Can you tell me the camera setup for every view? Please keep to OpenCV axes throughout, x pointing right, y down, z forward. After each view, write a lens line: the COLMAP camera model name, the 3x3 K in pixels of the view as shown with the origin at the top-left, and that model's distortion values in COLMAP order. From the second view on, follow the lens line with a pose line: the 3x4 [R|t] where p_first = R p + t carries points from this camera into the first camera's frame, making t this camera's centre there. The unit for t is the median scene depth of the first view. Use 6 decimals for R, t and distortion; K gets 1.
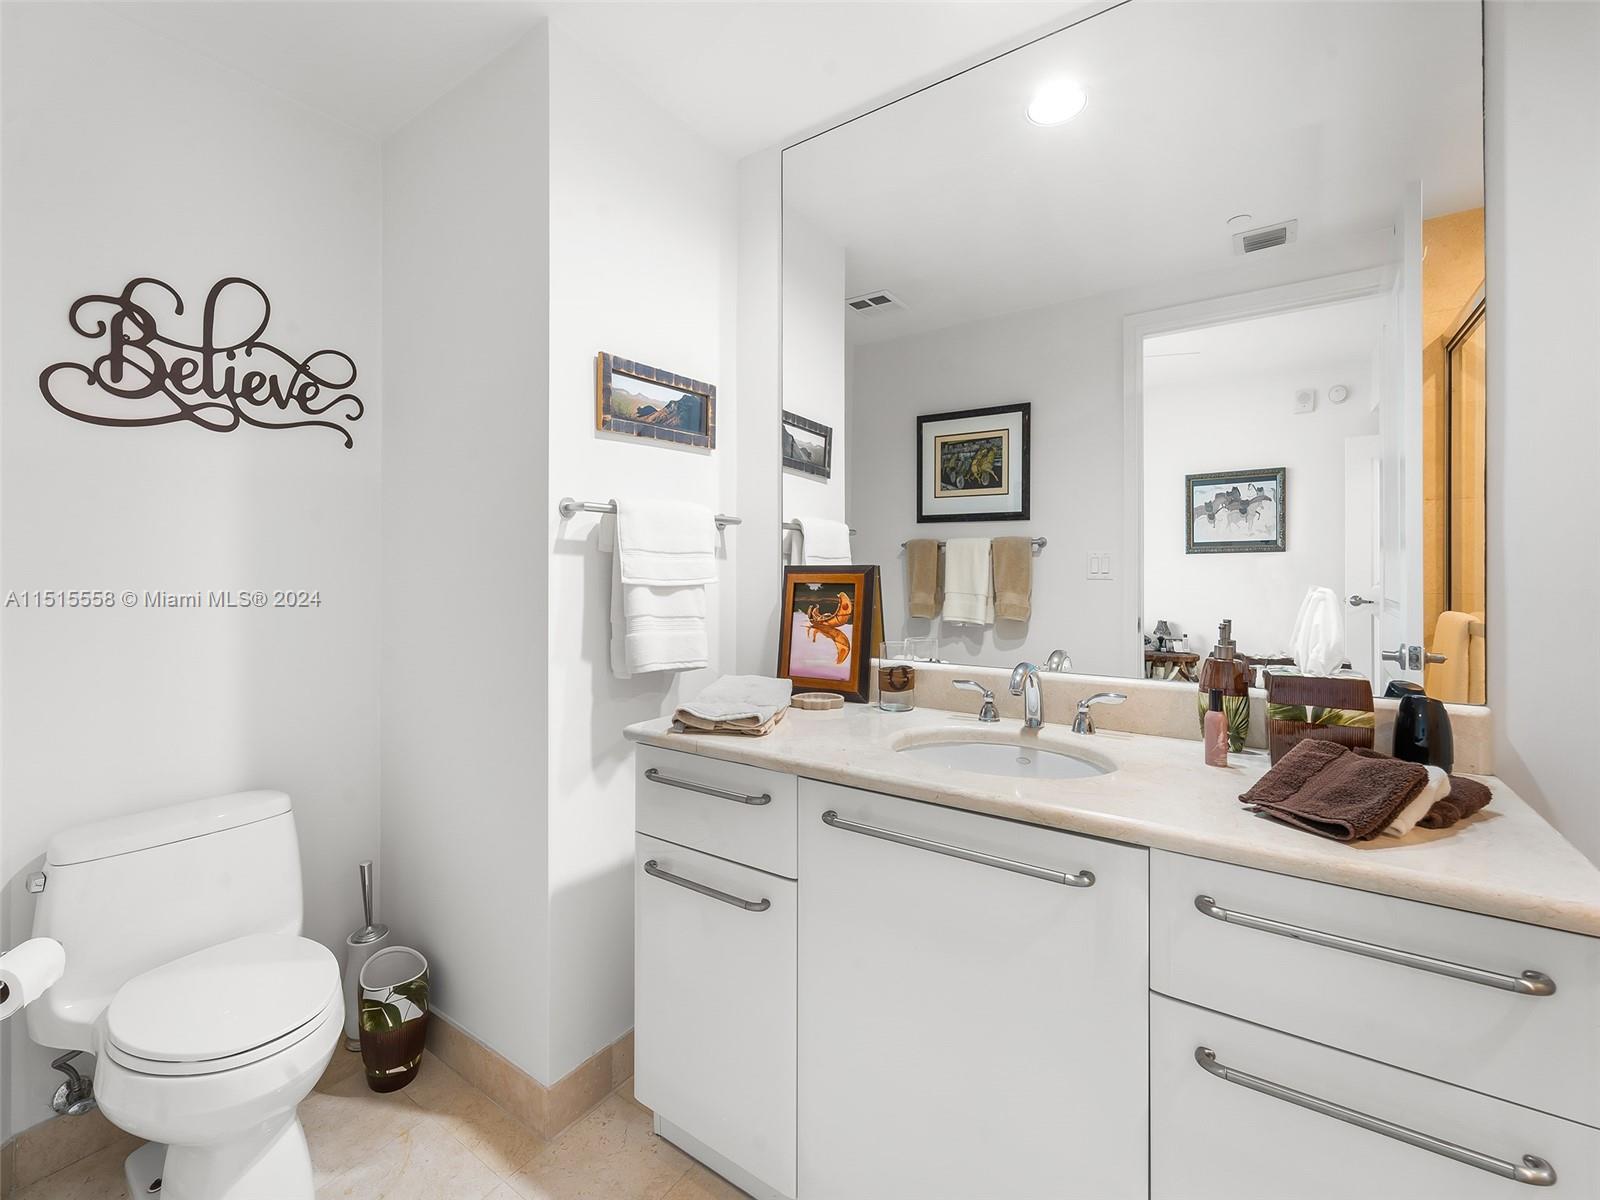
lens RADIAL K [[649.4, 0, 787.2], [0, 649.4, 572.8], [0, 0, 1]] dist [0.003969, -0.001219]
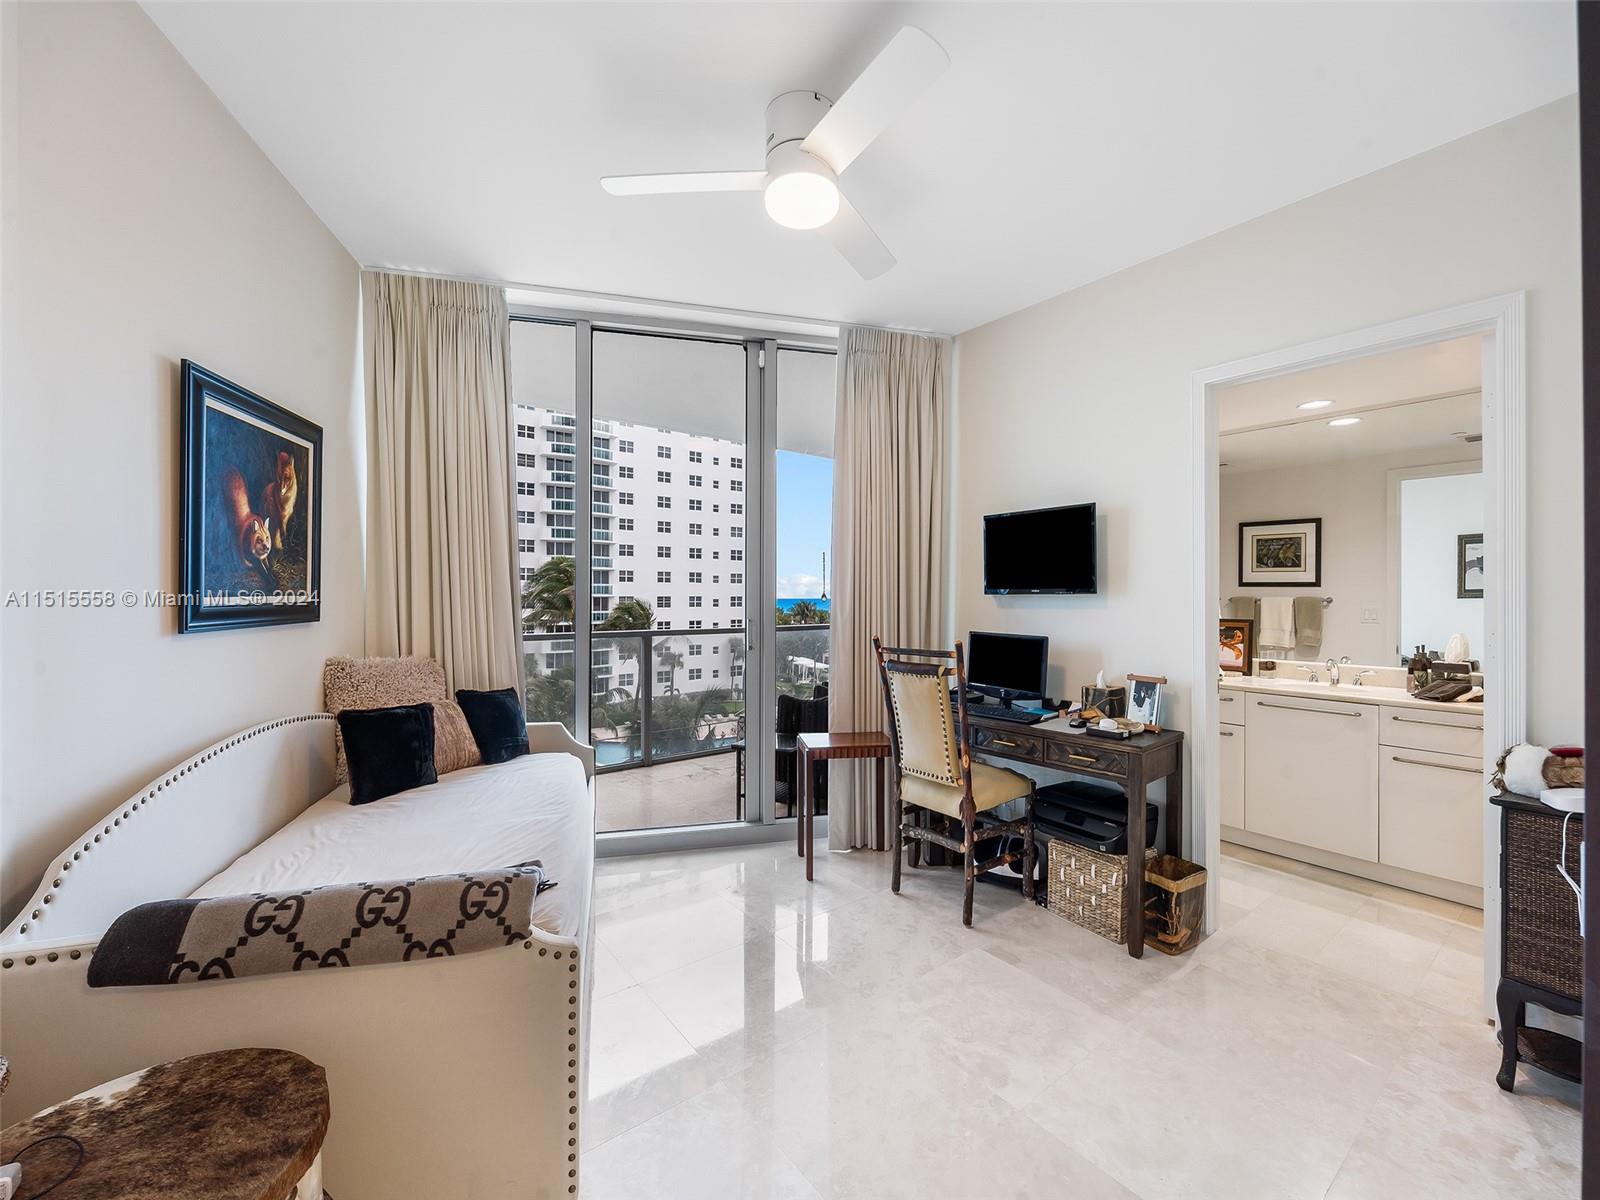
lens RADIAL K [[649.4, 0, 789.4], [0, 649.4, 598.8], [0, 0, 1]] dist [0.003969, -0.001219]
pose [[0.957646, 0.003802, -0.287924, -0.485181], [-0.002313, 0.999982, 0.005511, -0.058417], [0.287940, -0.004611, 0.957637, -1.070098]]
